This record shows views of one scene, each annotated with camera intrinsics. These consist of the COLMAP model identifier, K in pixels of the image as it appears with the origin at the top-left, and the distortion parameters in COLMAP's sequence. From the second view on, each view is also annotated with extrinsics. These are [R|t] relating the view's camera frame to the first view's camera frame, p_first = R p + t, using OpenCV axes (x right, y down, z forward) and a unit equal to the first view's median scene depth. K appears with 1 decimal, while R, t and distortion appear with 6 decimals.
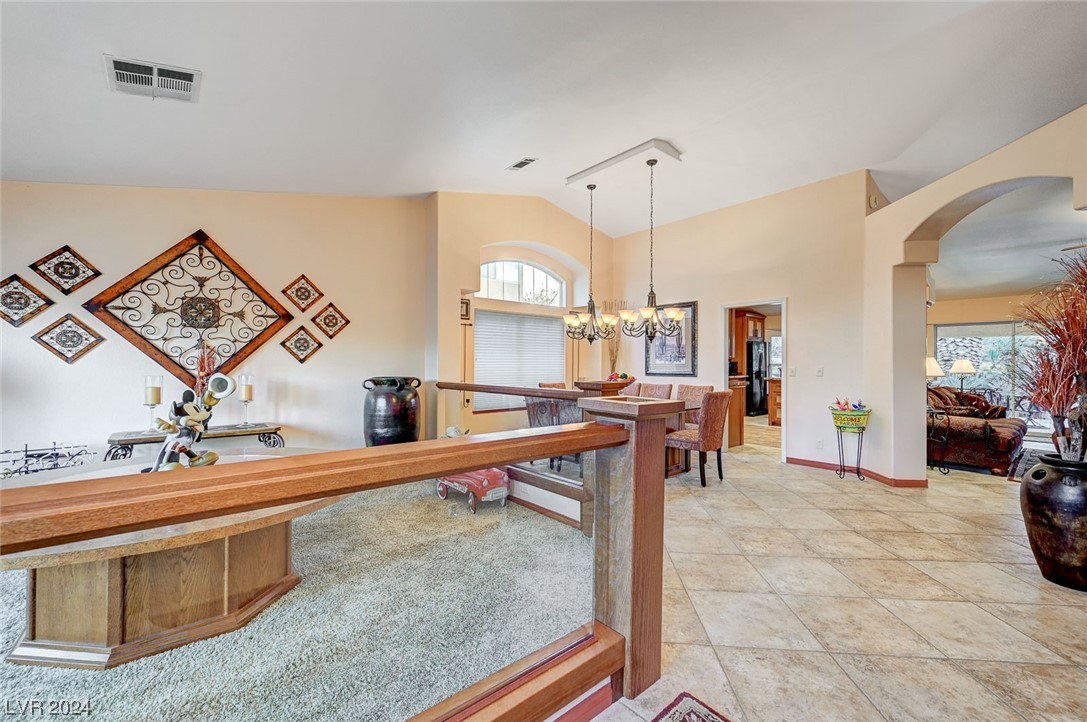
lens RADIAL K [[433.3, 0, 550.1], [0, 433.3, 364.4], [0, 0, 1]] dist [-0.001175, -0.001402]
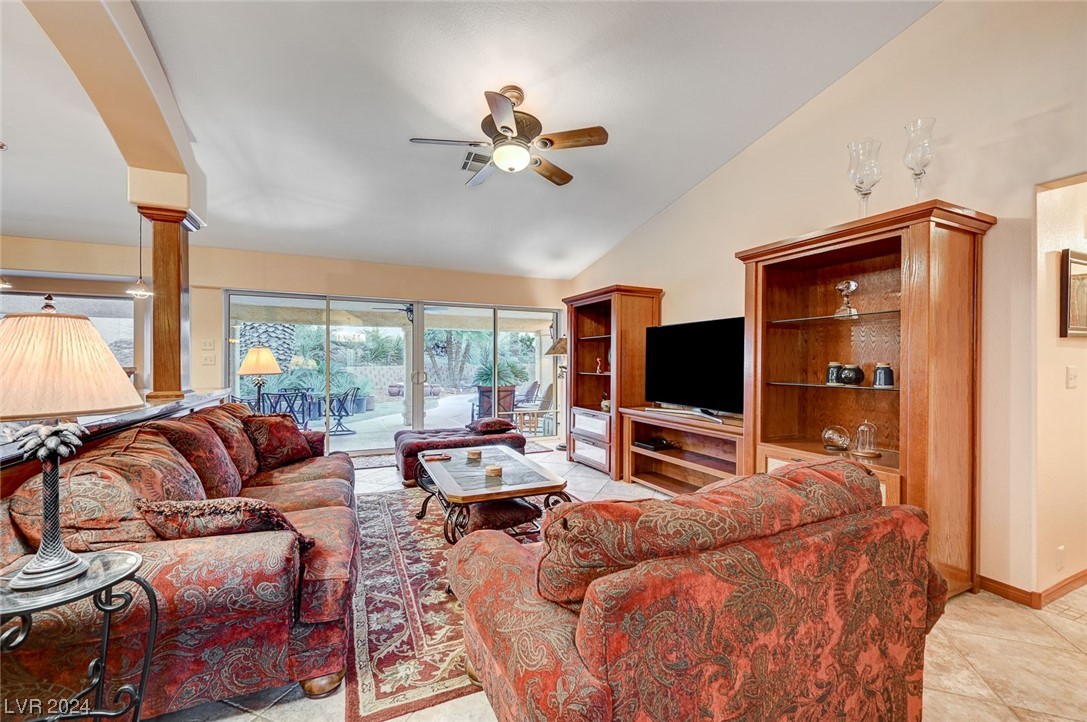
lens RADIAL K [[433.3, 0, 551.9], [0, 433.3, 357.8], [0, 0, 1]] dist [-0.001175, -0.001402]
pose [[0.248979, 0.006334, 0.968488, 0.751407], [-0.003956, 0.999977, -0.005523, 0.001518], [-0.968501, -0.002456, 0.248998, 0.740048]]
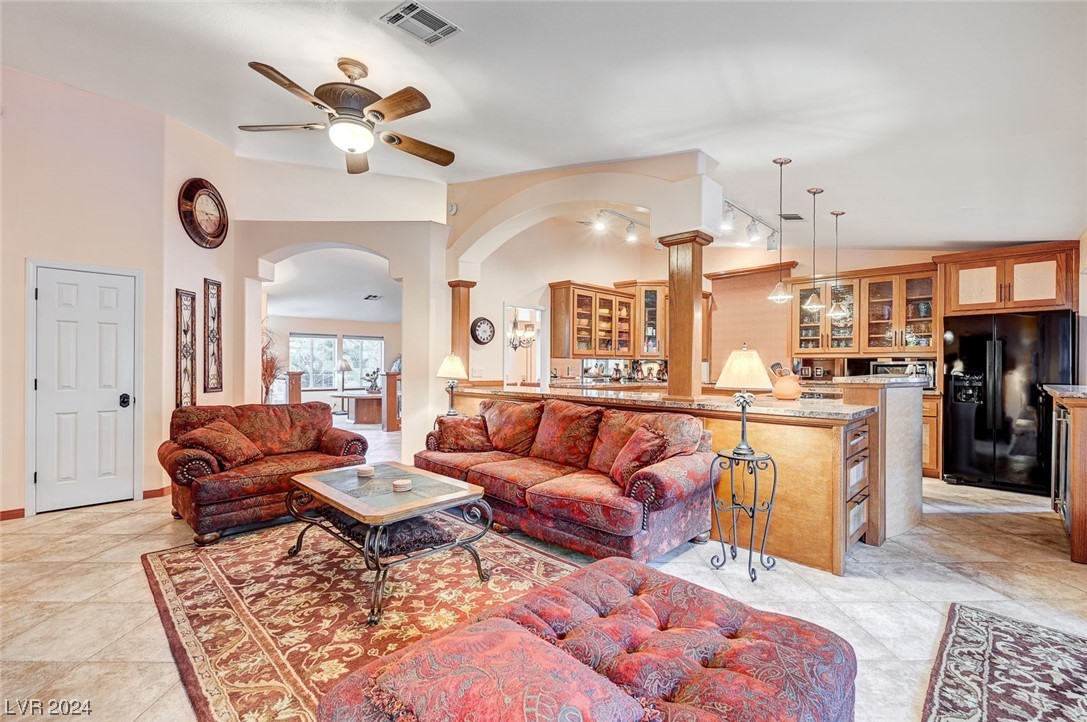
lens RADIAL K [[470.8, 0, 550.1], [0, 470.8, 361.4], [0, 0, 1]] dist [0.002463, -0.000083]
pose [[0.099149, -0.008494, -0.995036, 1.929838], [-0.005412, 0.999944, -0.009075, 0.000902], [0.995058, 0.006285, 0.099098, 1.134500]]
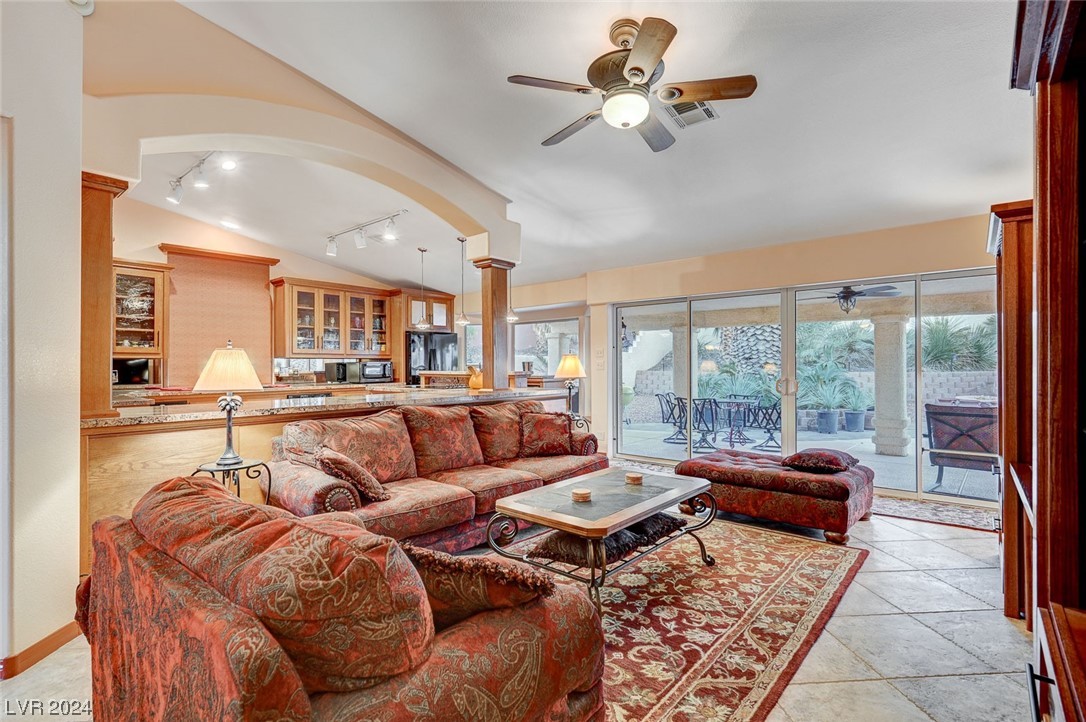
lens RADIAL K [[499.9, 0, 534.4], [0, 499.9, 364.3], [0, 0, 1]] dist [0.005511, -0.002226]
pose [[0.990697, -0.005283, 0.135984, 1.151681], [0.005184, 0.999986, 0.001086, -0.002170], [-0.135988, -0.000371, 0.990710, 0.414453]]
